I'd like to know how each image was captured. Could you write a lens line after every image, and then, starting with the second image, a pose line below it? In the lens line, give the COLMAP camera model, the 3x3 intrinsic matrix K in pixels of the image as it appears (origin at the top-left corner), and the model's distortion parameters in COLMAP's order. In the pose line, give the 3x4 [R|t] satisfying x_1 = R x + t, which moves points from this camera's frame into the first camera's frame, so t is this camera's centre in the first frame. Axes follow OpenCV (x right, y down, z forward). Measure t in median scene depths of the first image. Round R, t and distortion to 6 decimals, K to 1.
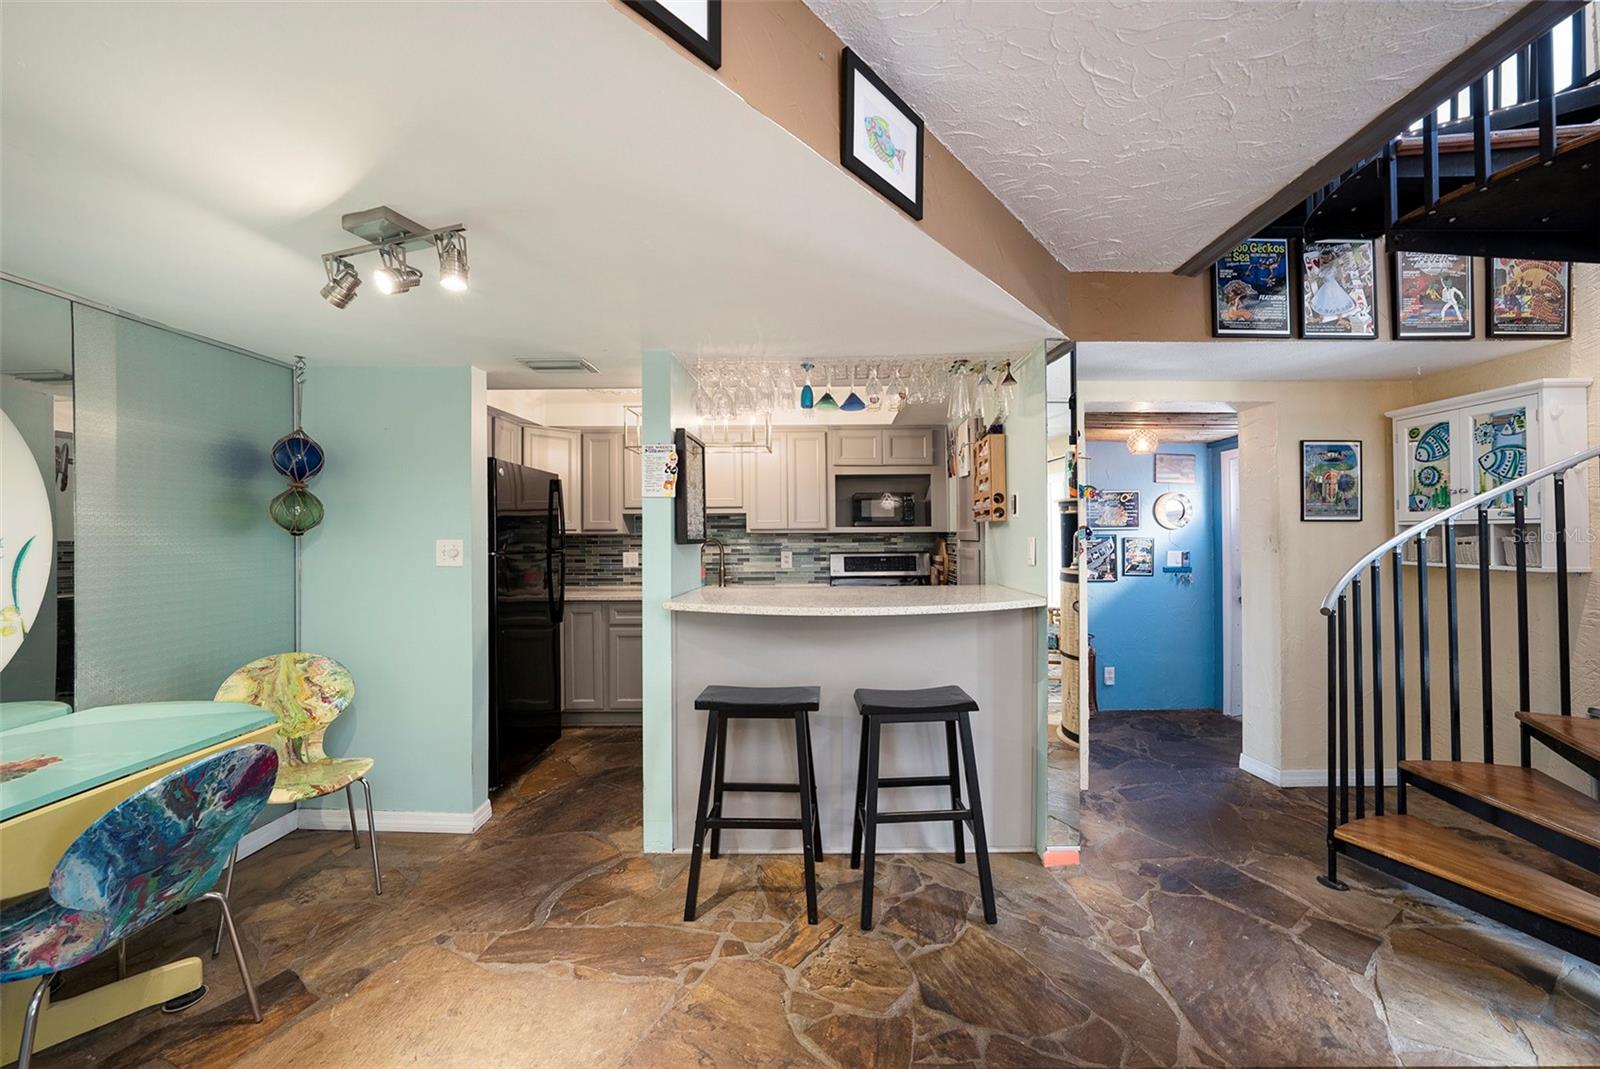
lens RADIAL K [[564.8, 0, 817.3], [0, 564.8, 530.8], [0, 0, 1]] dist [-0.015897, 0.002088]
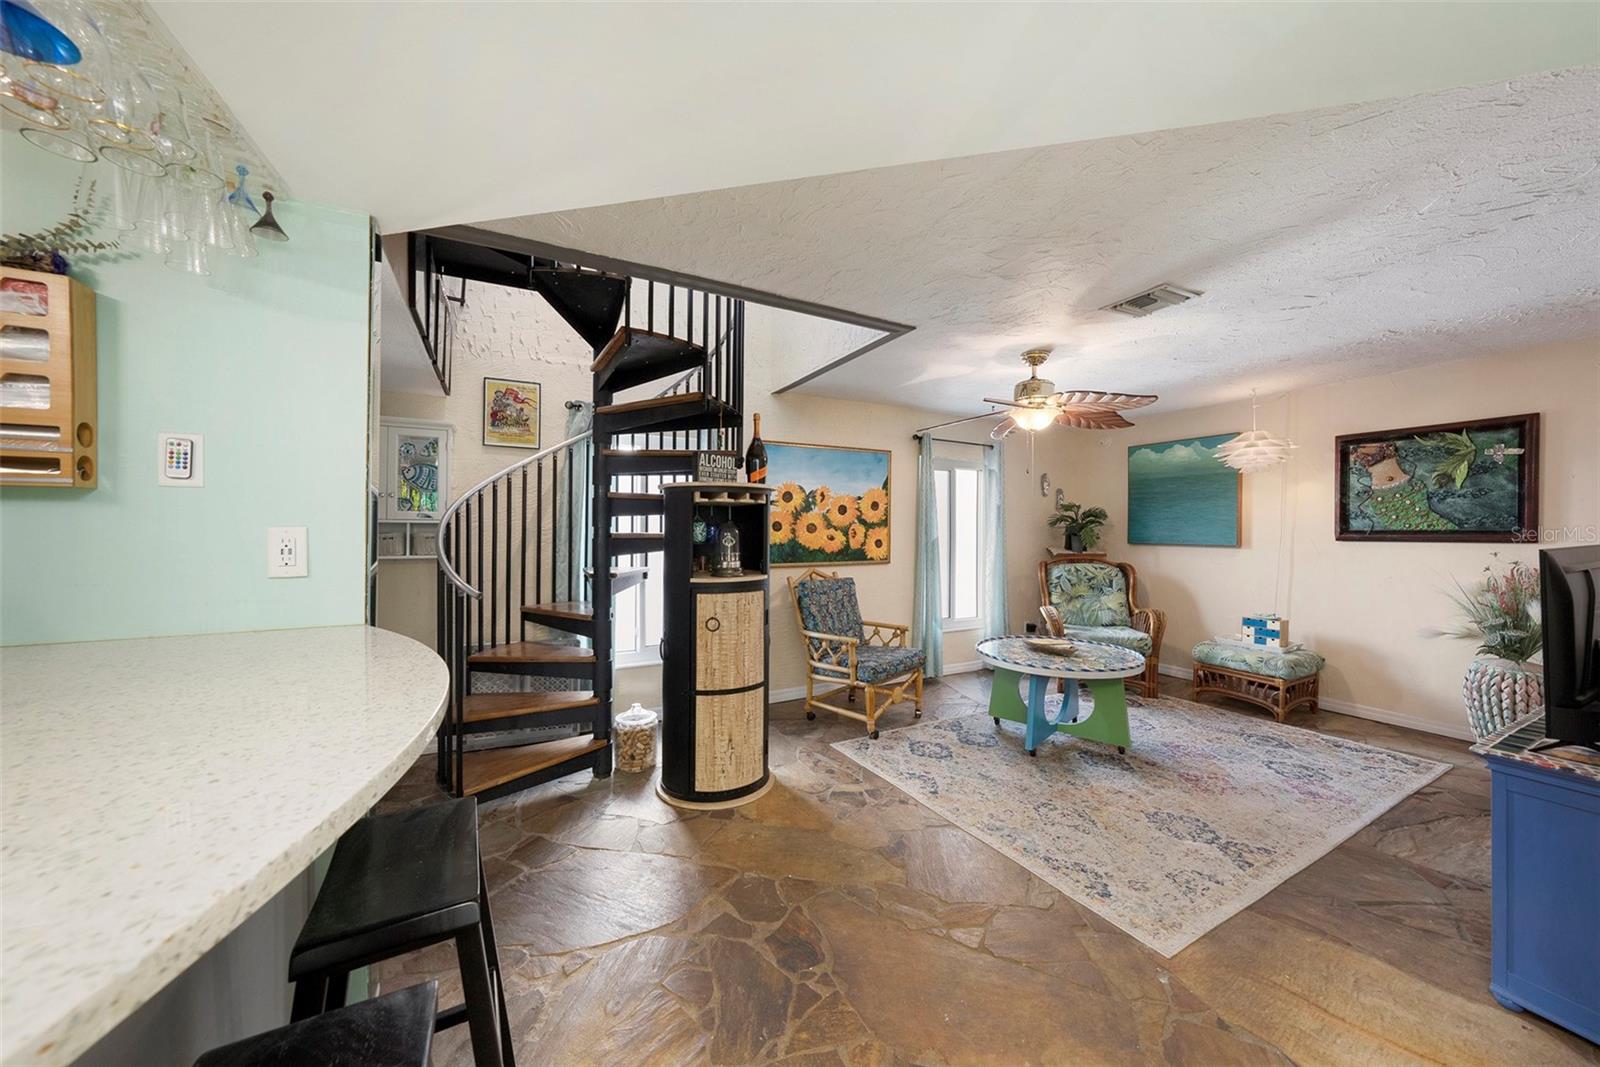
lens RADIAL K [[564.8, 0, 805.4], [0, 564.8, 534.8], [0, 0, 1]] dist [-0.015897, 0.002088]
pose [[-0.493306, 0.008267, 0.869816, -0.317976], [-0.001244, 0.999947, -0.010210, 0.023563], [-0.869855, -0.006119, -0.493270, 0.767437]]
